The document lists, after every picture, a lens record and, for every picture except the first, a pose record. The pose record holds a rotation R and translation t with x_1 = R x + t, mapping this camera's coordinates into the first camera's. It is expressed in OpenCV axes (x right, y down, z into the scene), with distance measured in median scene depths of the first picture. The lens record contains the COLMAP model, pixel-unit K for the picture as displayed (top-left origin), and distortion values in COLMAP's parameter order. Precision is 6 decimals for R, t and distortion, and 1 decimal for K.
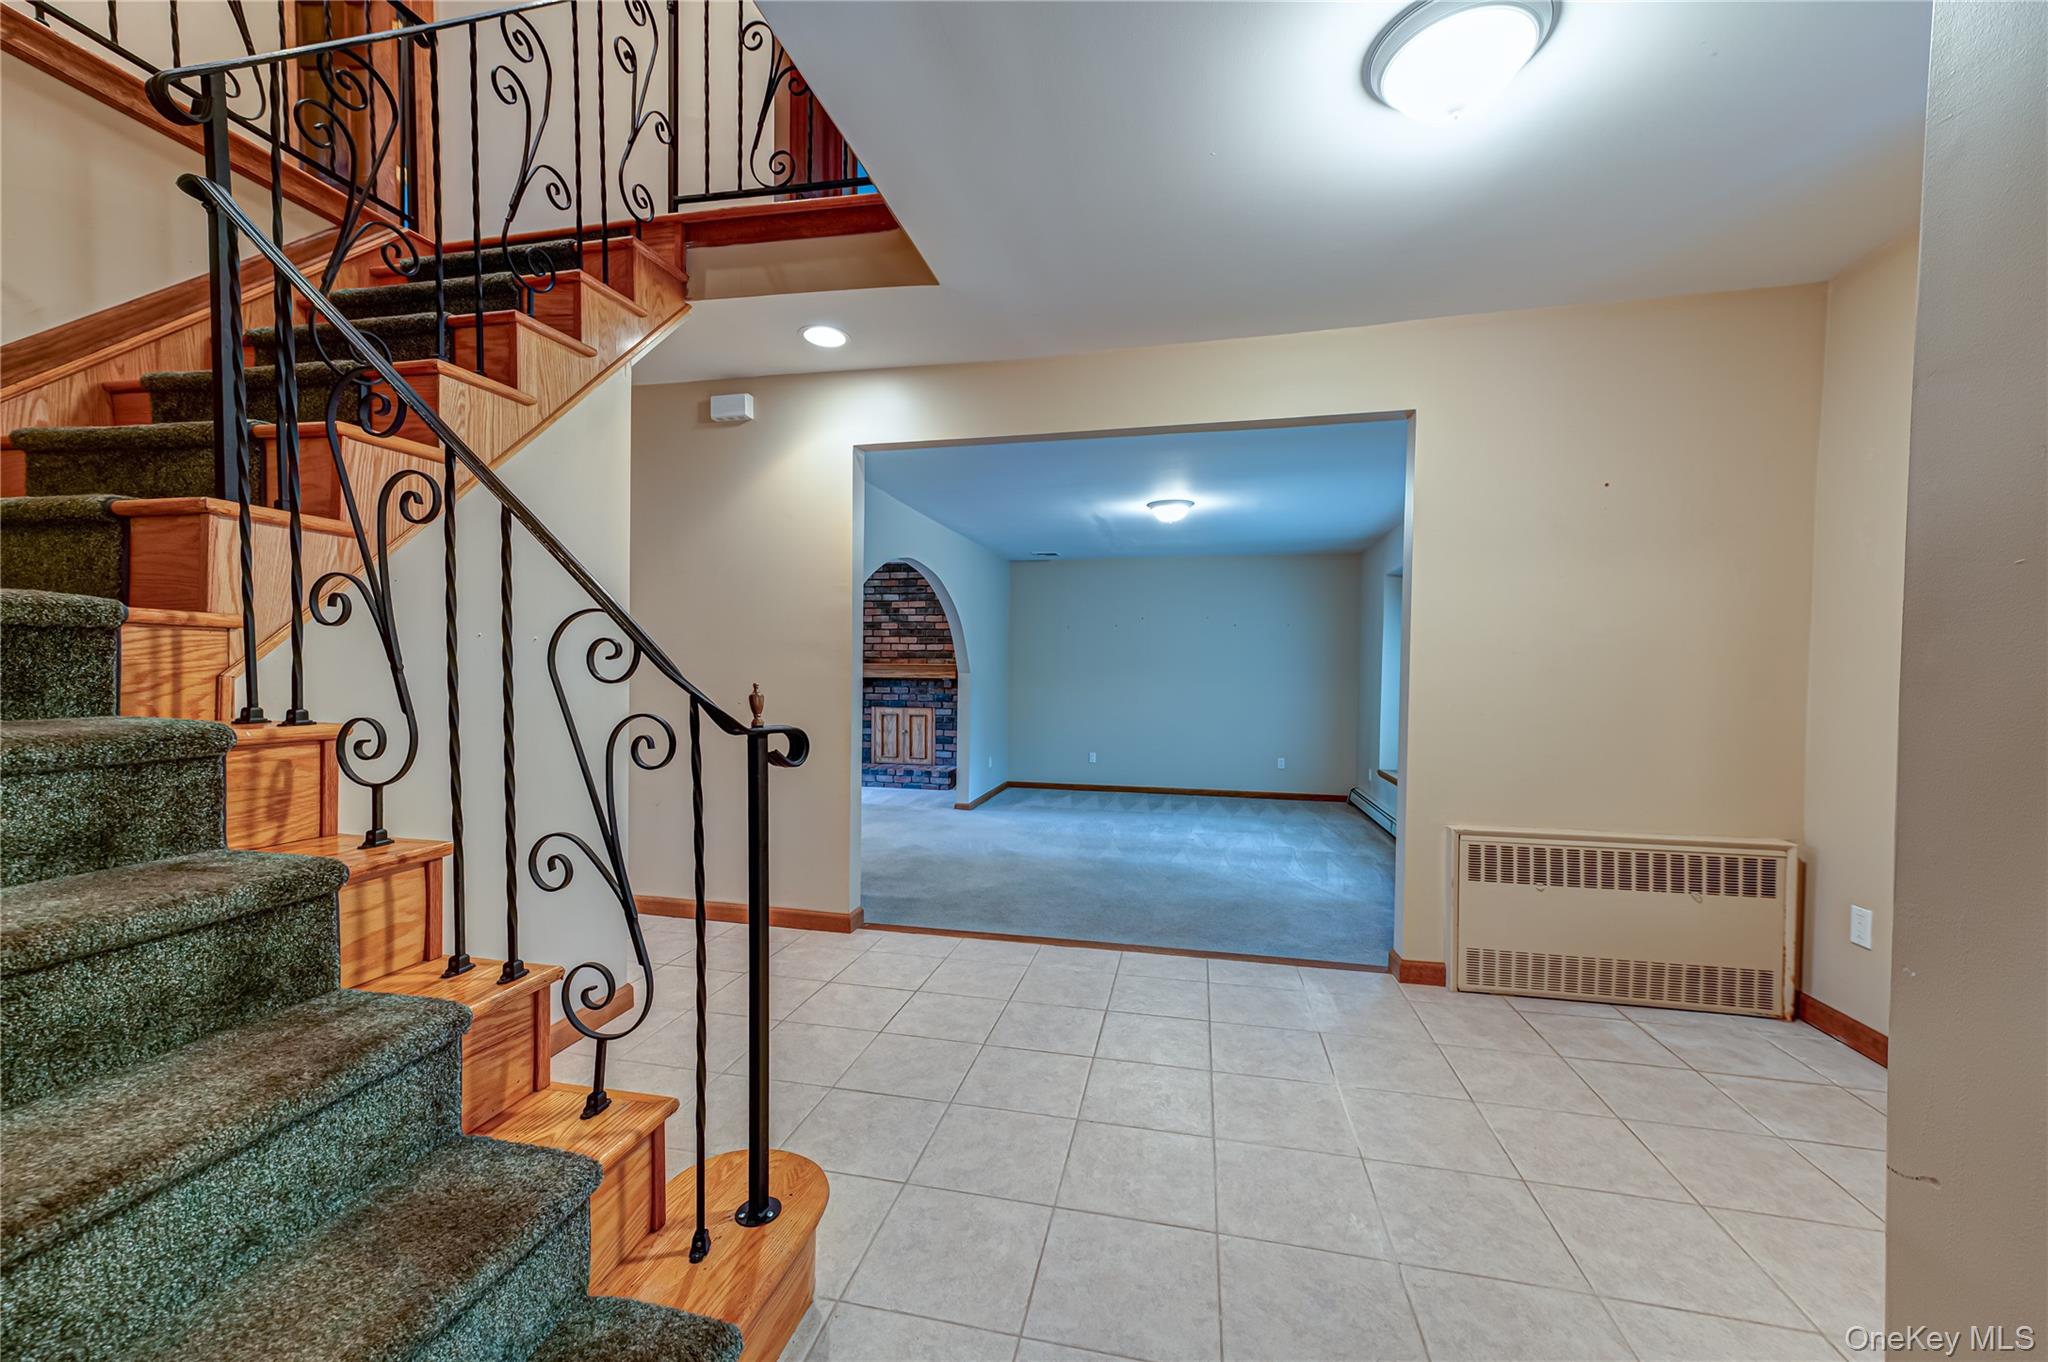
lens RADIAL K [[801.2, 0, 1019.7], [0, 801.2, 688.2], [0, 0, 1]] dist [0.015619, 0.000111]
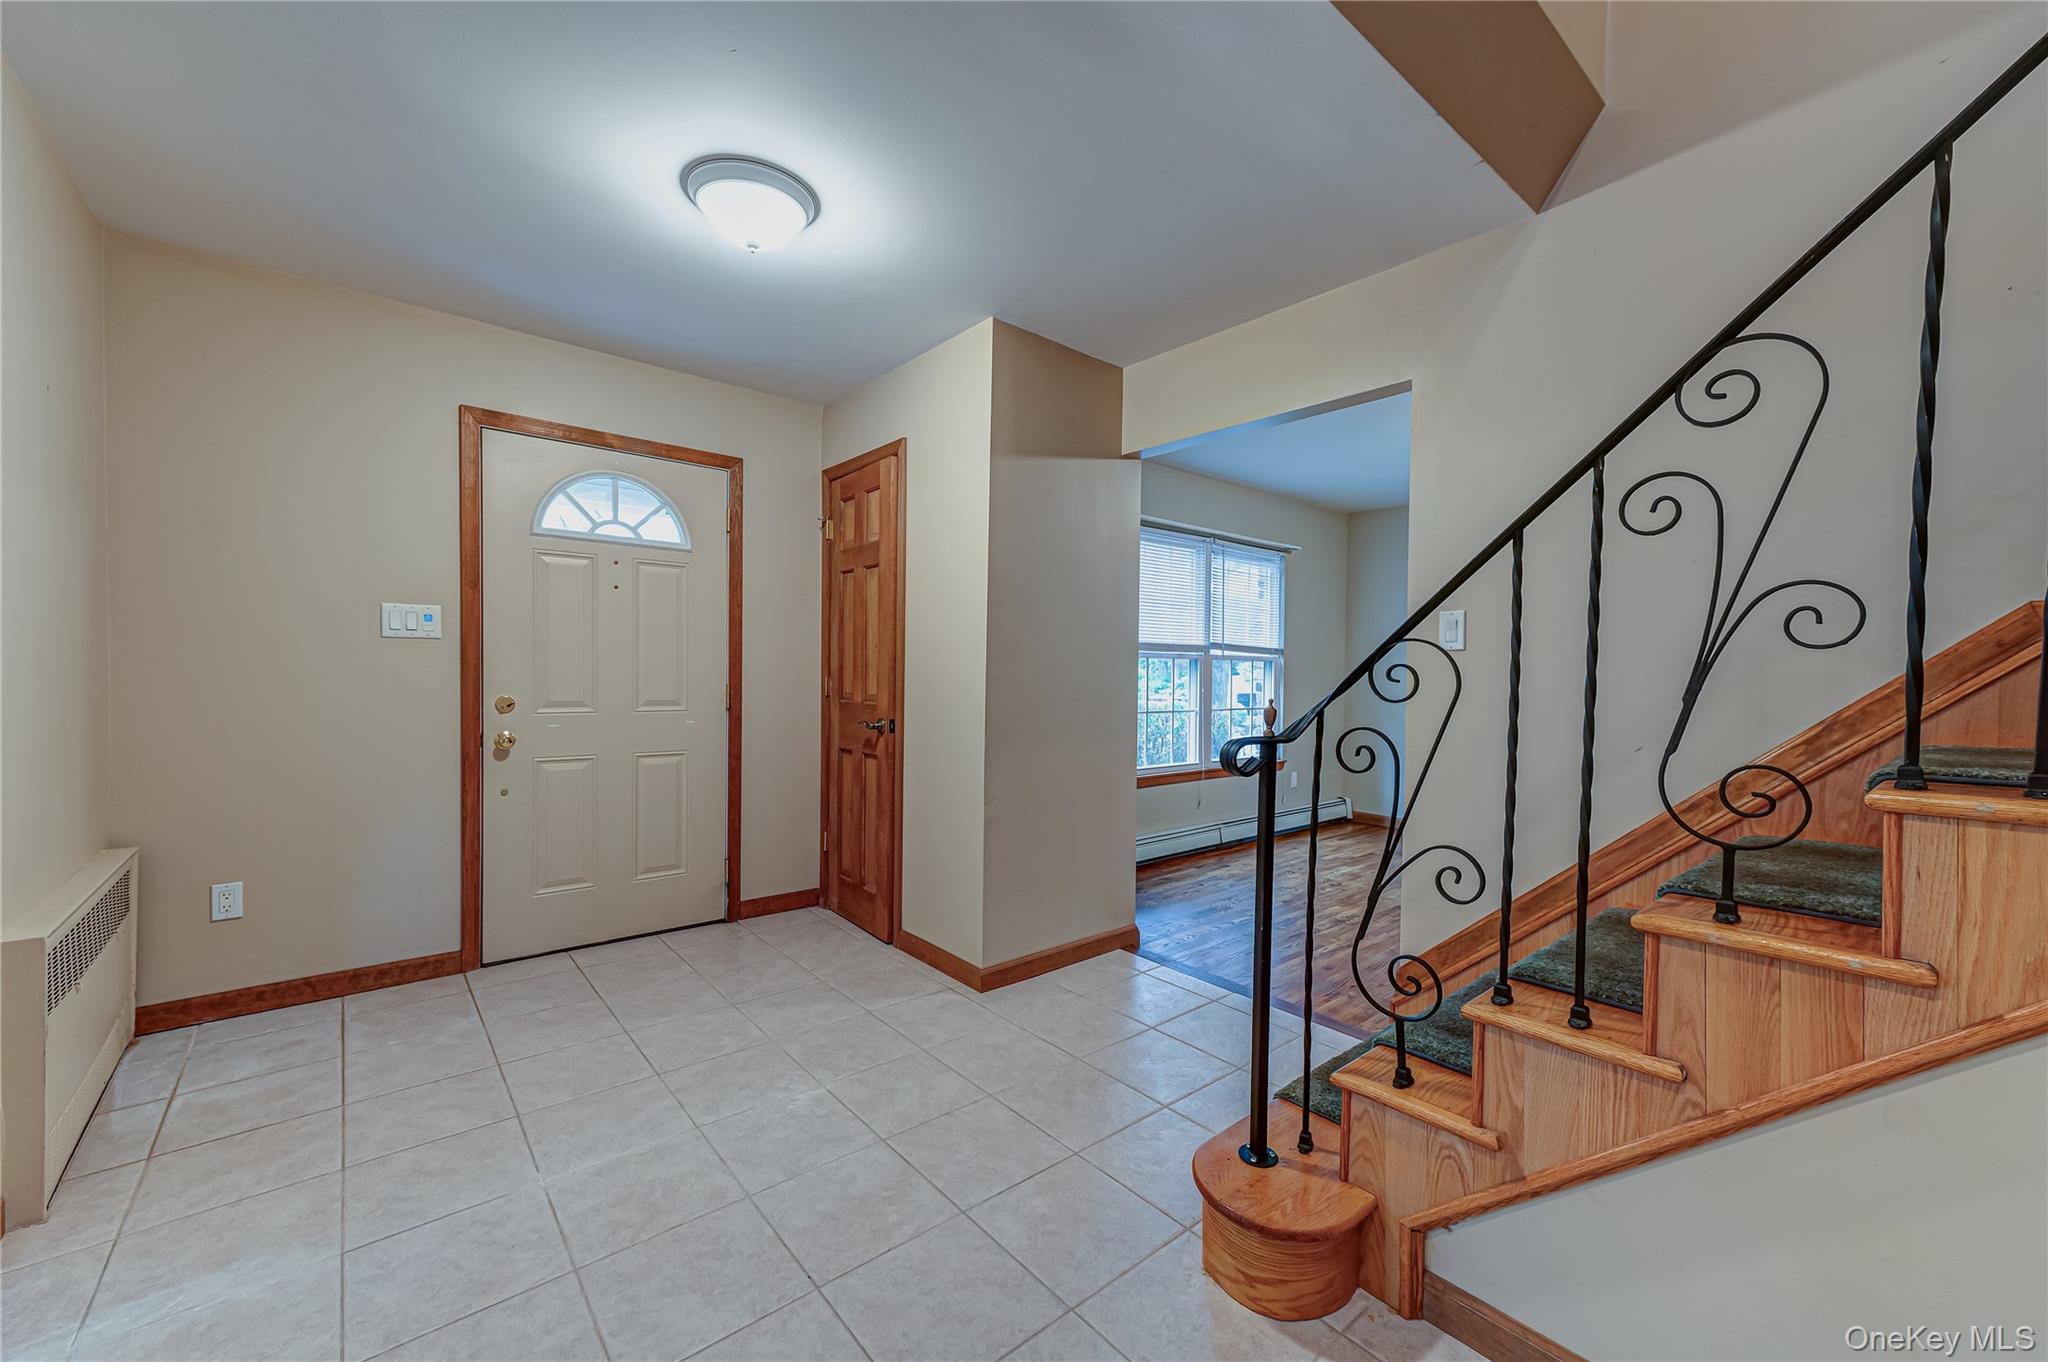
lens RADIAL K [[801.2, 0, 1019.7], [0, 801.2, 688.2], [0, 0, 1]] dist [0.015619, 0.000111]
pose [[-0.794652, -0.031881, 0.606227, -0.586154], [-0.008549, 0.999109, 0.041336, -0.051308], [-0.607005, 0.027665, -0.794217, 1.690889]]
